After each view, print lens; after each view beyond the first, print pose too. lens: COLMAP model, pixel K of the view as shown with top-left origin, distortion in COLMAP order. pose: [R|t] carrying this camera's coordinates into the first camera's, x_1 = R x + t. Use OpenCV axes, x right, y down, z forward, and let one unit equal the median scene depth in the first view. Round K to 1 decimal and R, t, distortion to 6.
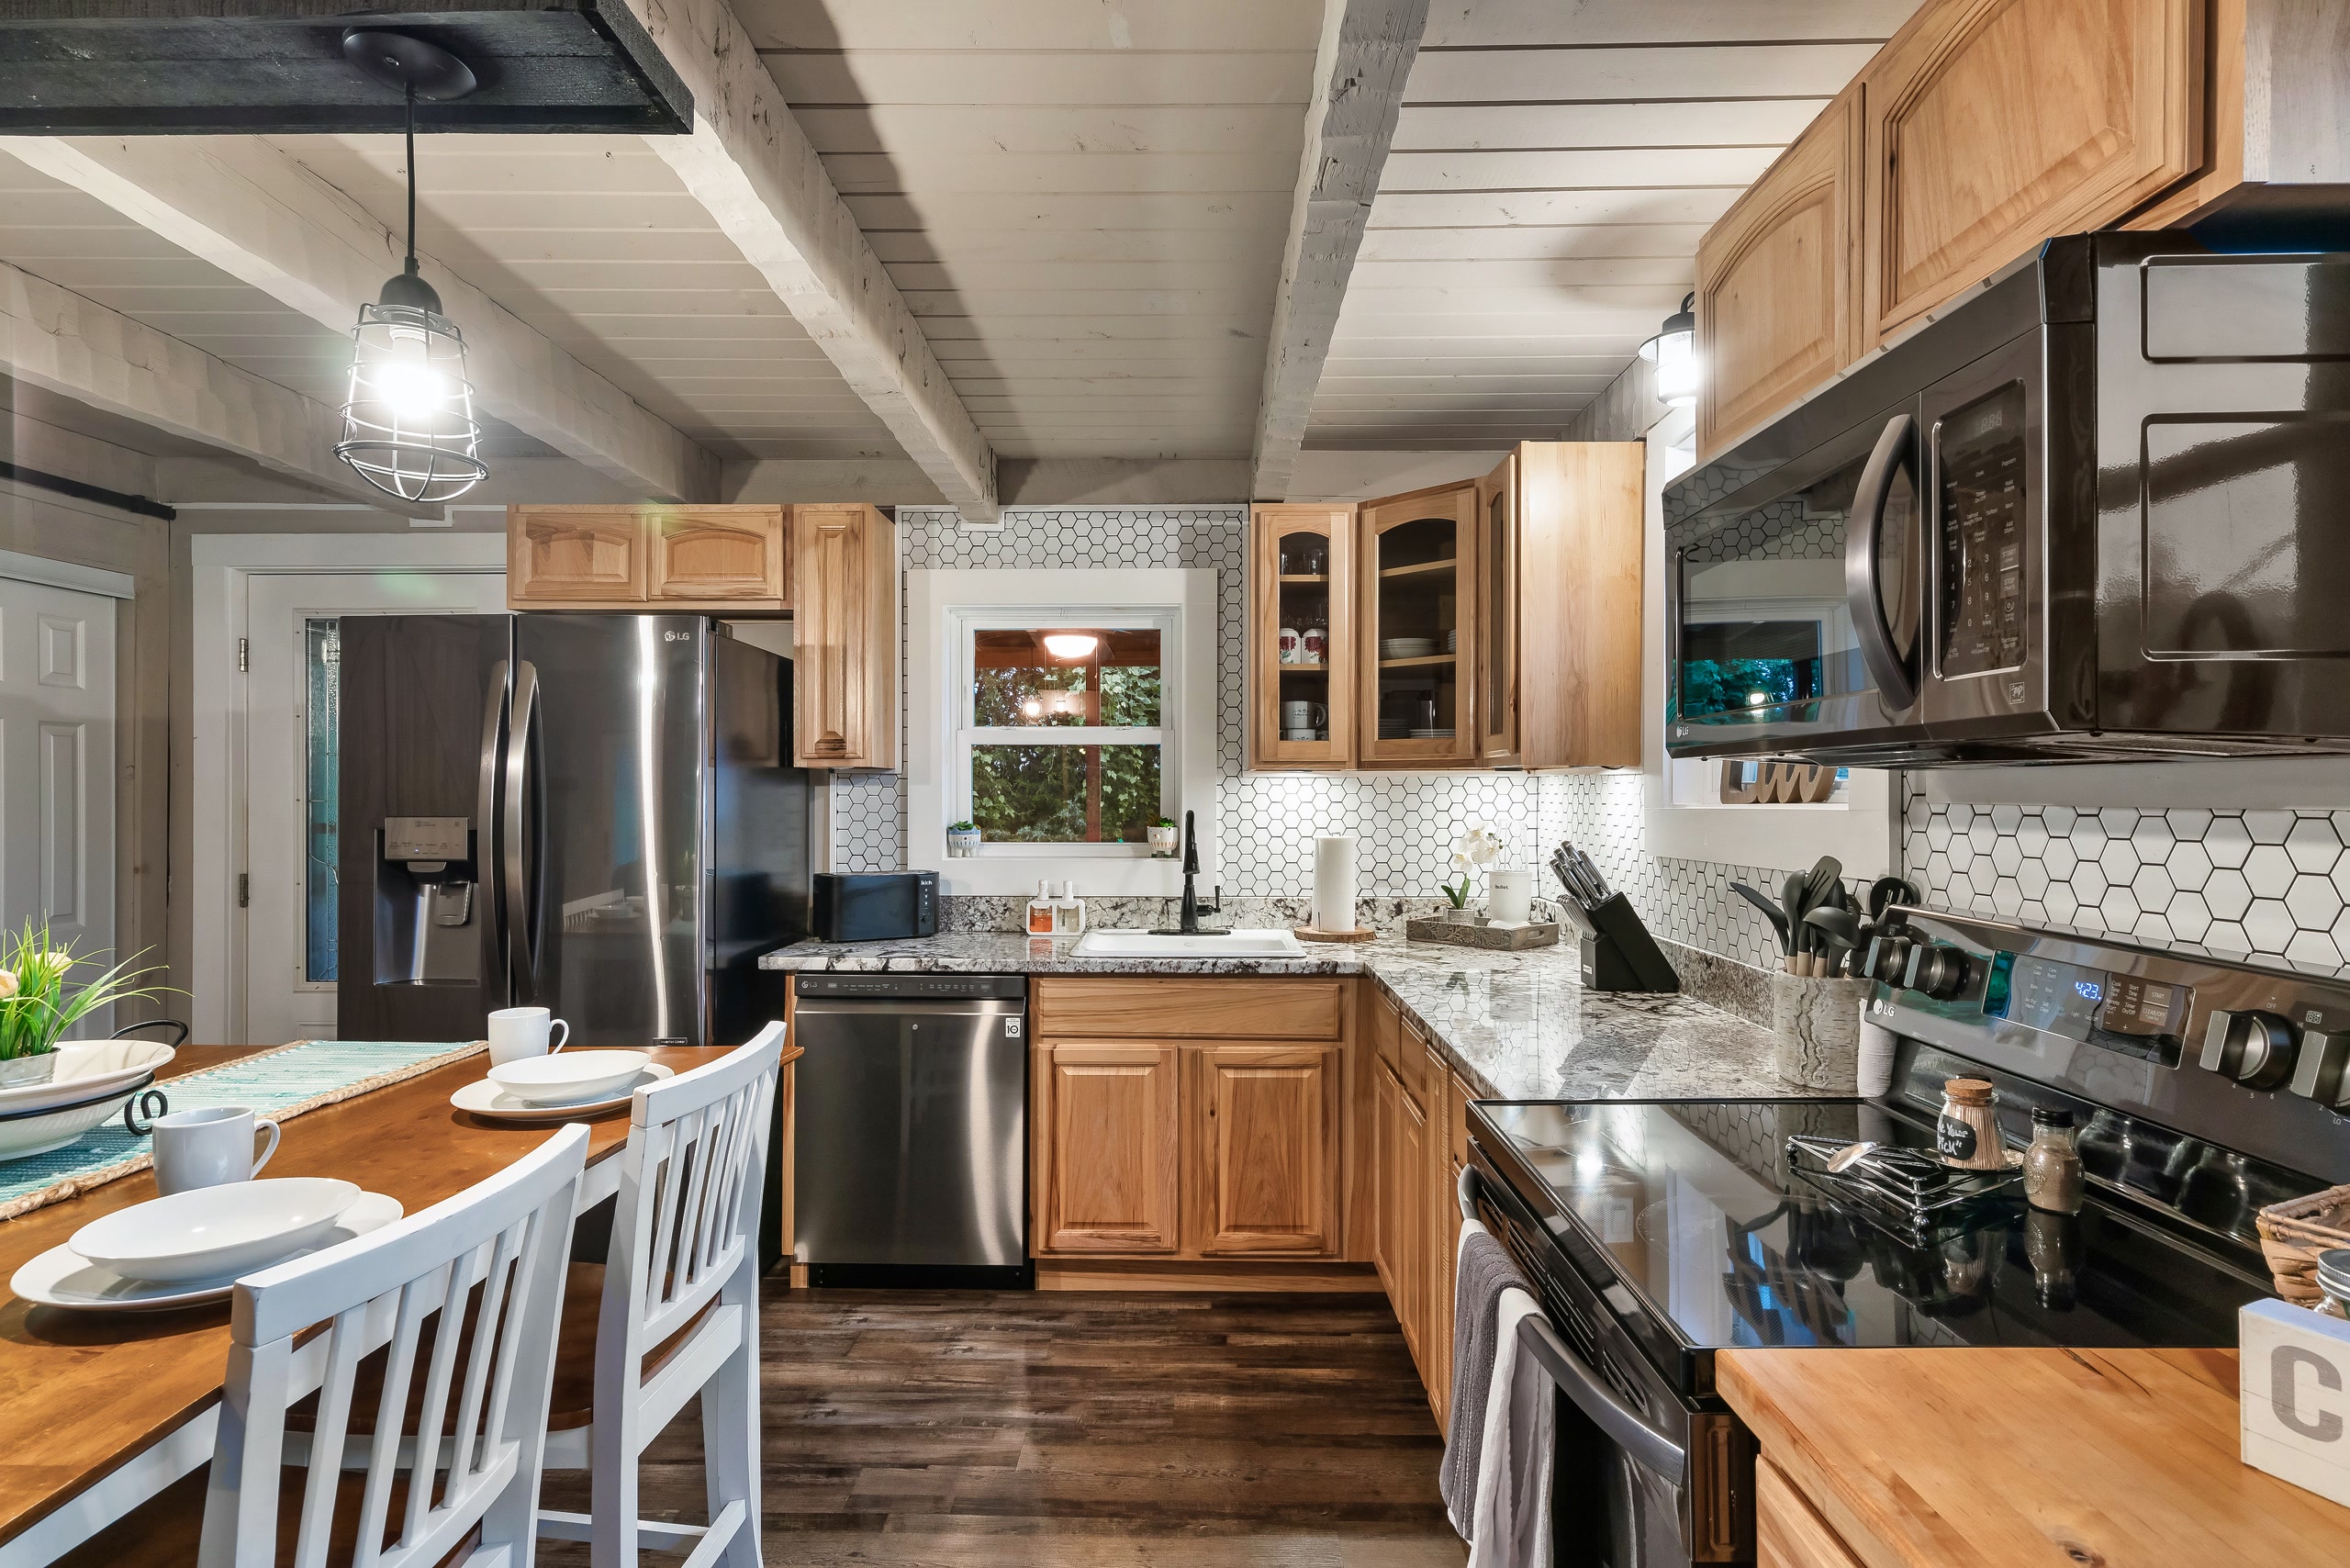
lens RADIAL K [[1182.4, 0, 1161.5], [0, 1182.4, 796.6], [0, 0, 1]] dist [0.000075, 0.002244]
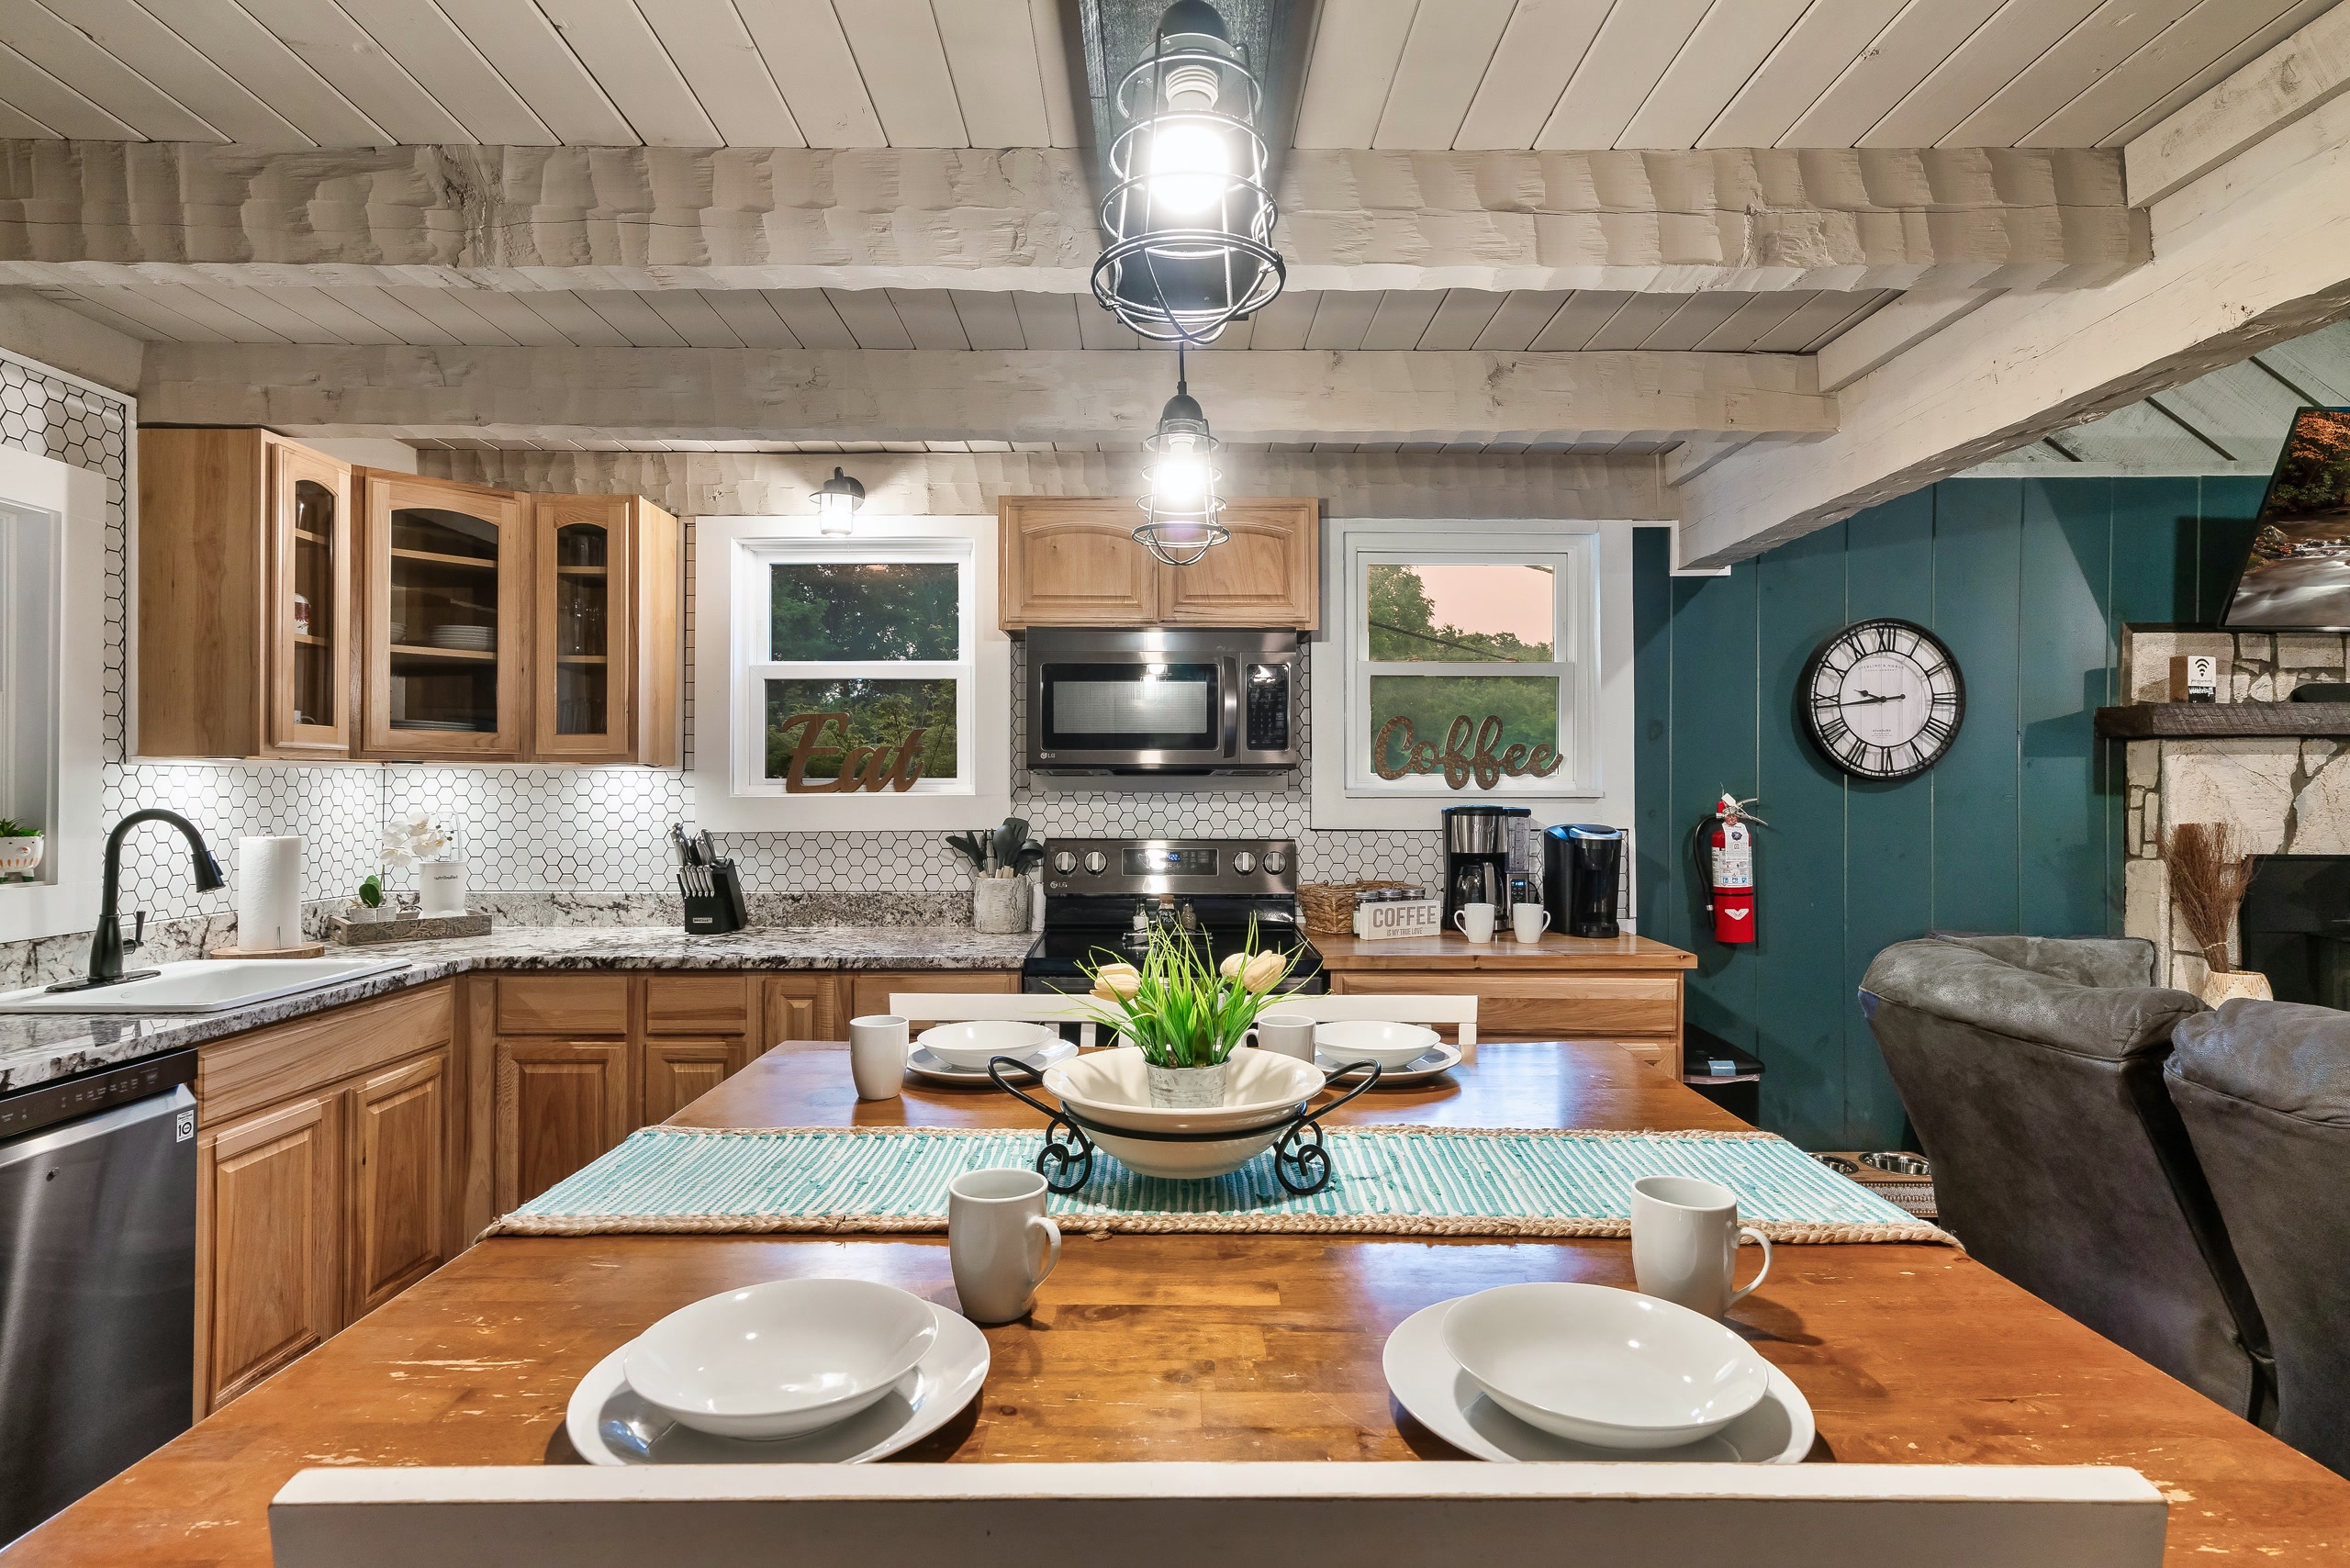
lens RADIAL K [[1182.4, 0, 1145.9], [0, 1182.4, 776.0], [0, 0, 1]] dist [0.000075, 0.002244]
pose [[-0.010336, 0.008560, 0.999910, -0.815879], [0.001466, 0.999962, -0.008546, -0.002050], [-0.999946, 0.001377, -0.010348, 0.442479]]
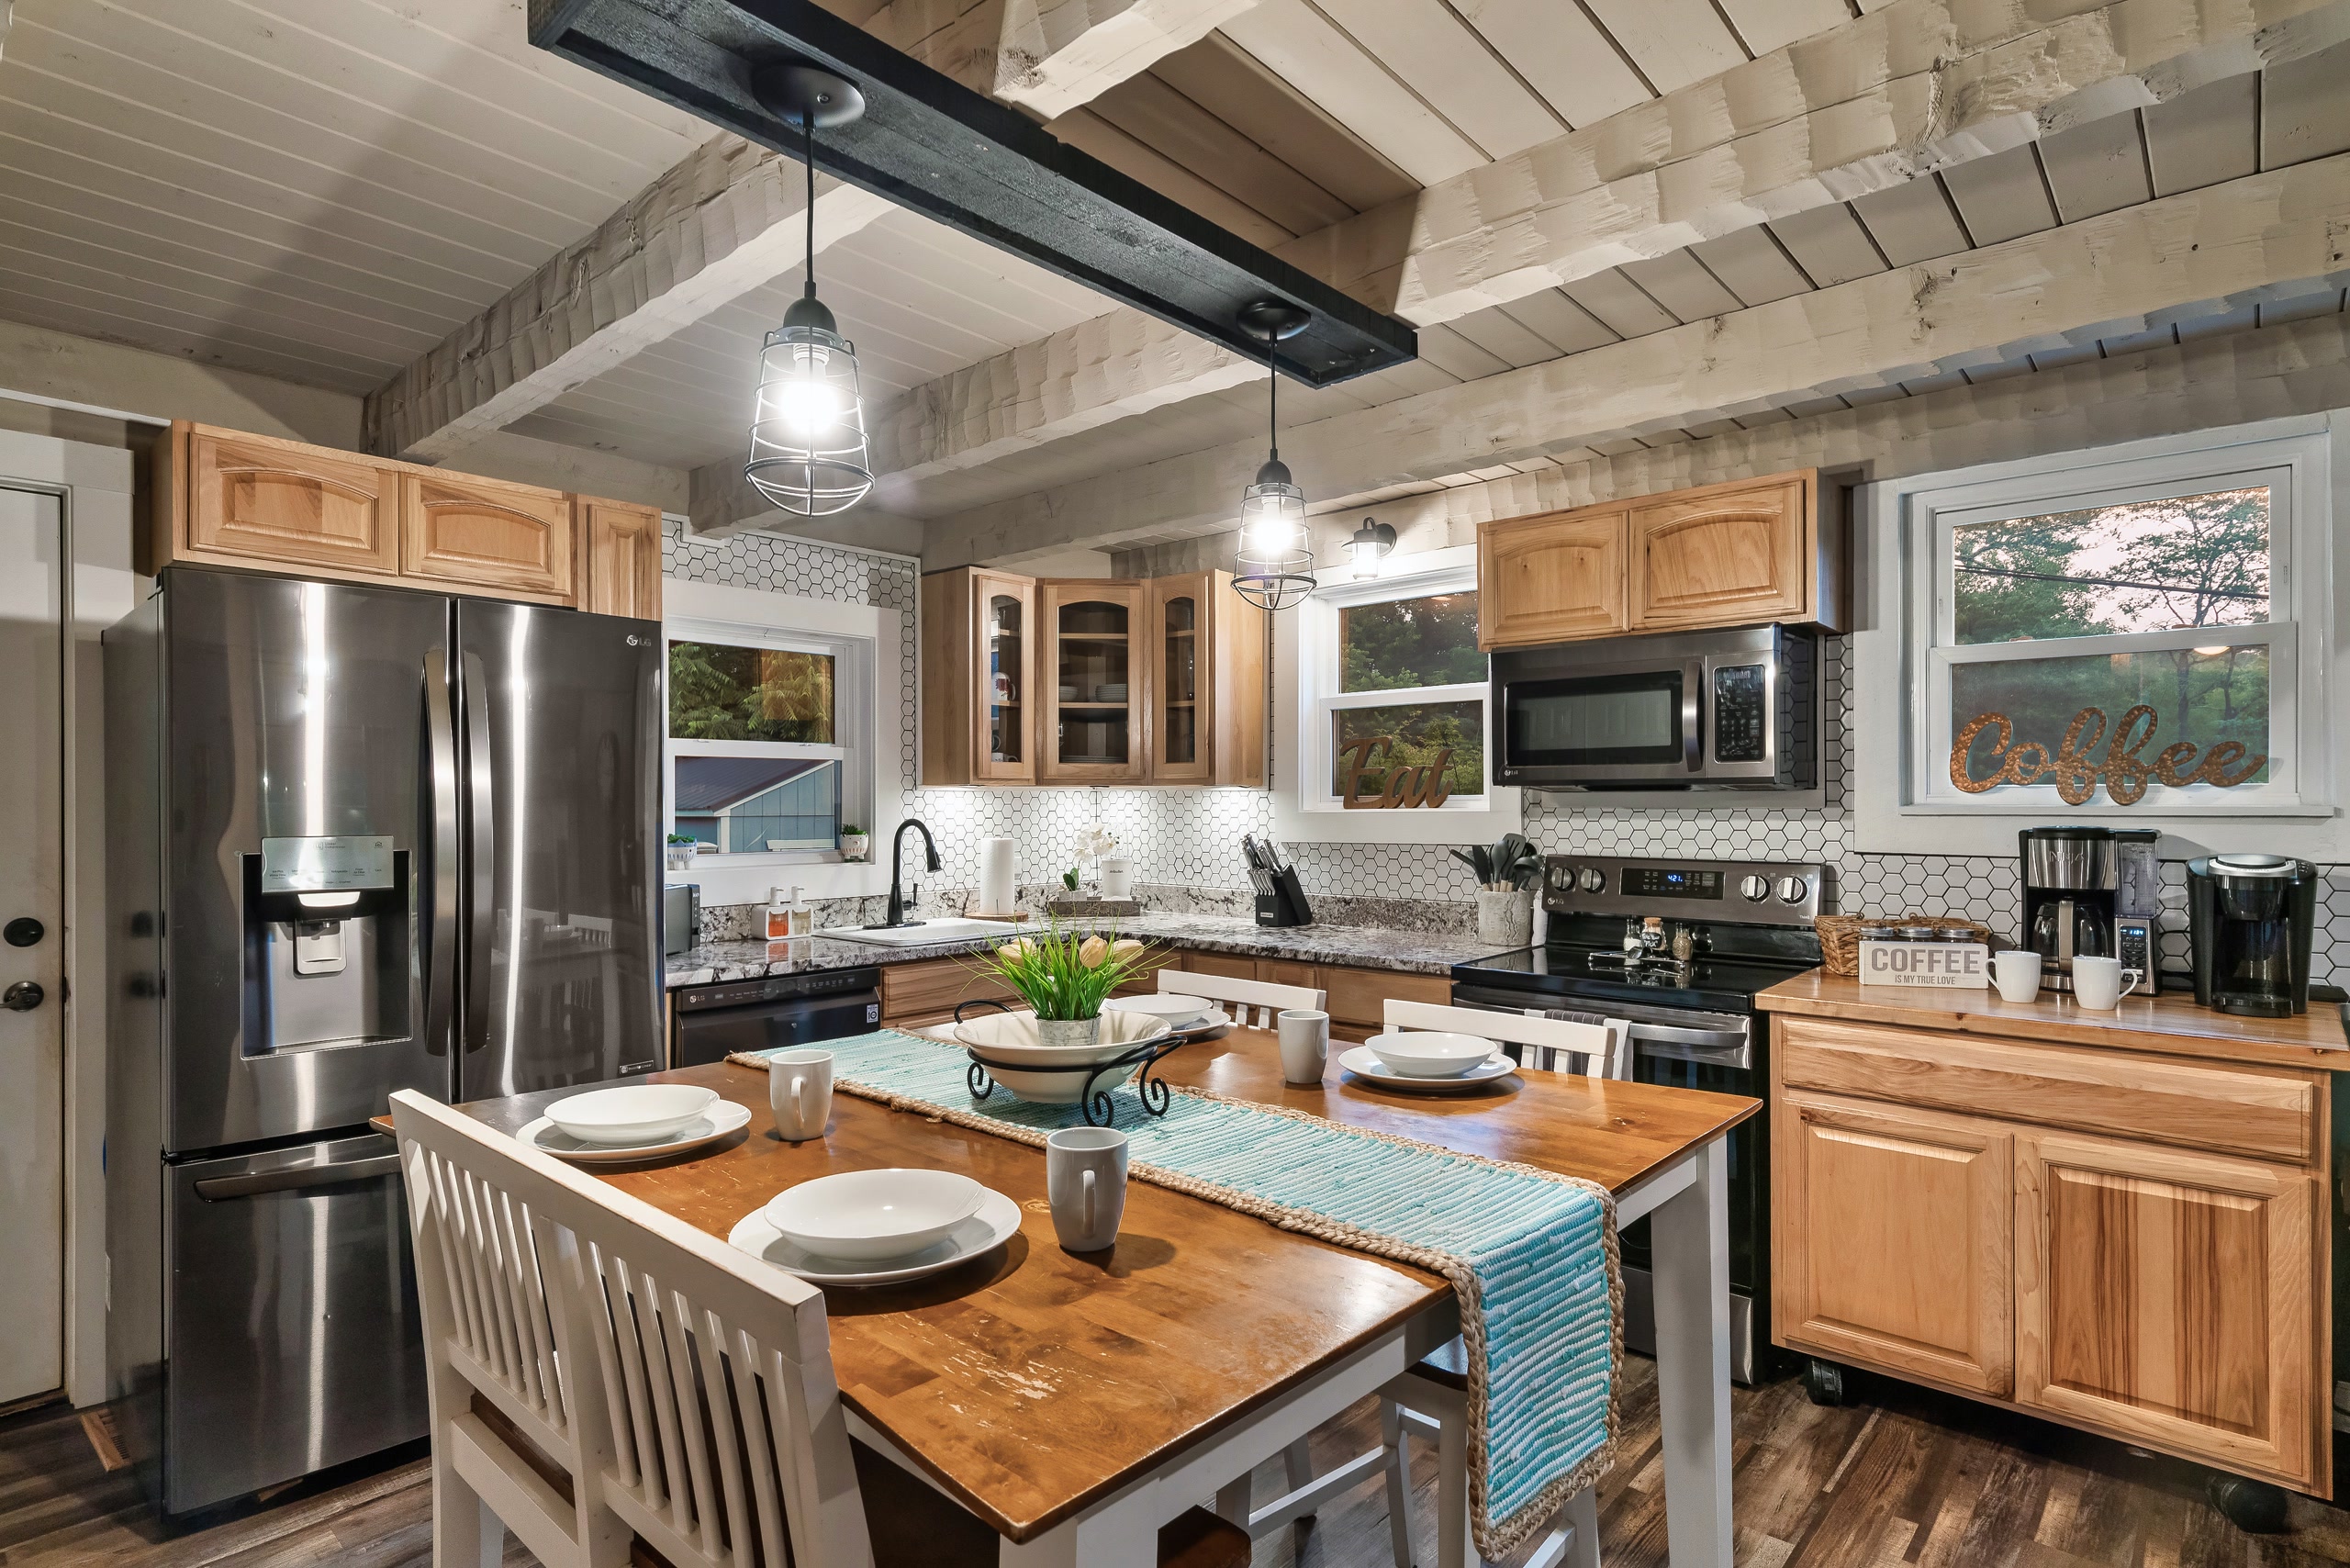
lens RADIAL K [[1182.4, 0, 1167.6], [0, 1182.4, 800.7], [0, 0, 1]] dist [0.000075, 0.002244]
pose [[0.661801, -0.001116, 0.749678, -0.774425], [0.004739, 0.999985, -0.002695, -0.002482], [-0.749664, 0.005336, 0.661797, 0.045511]]
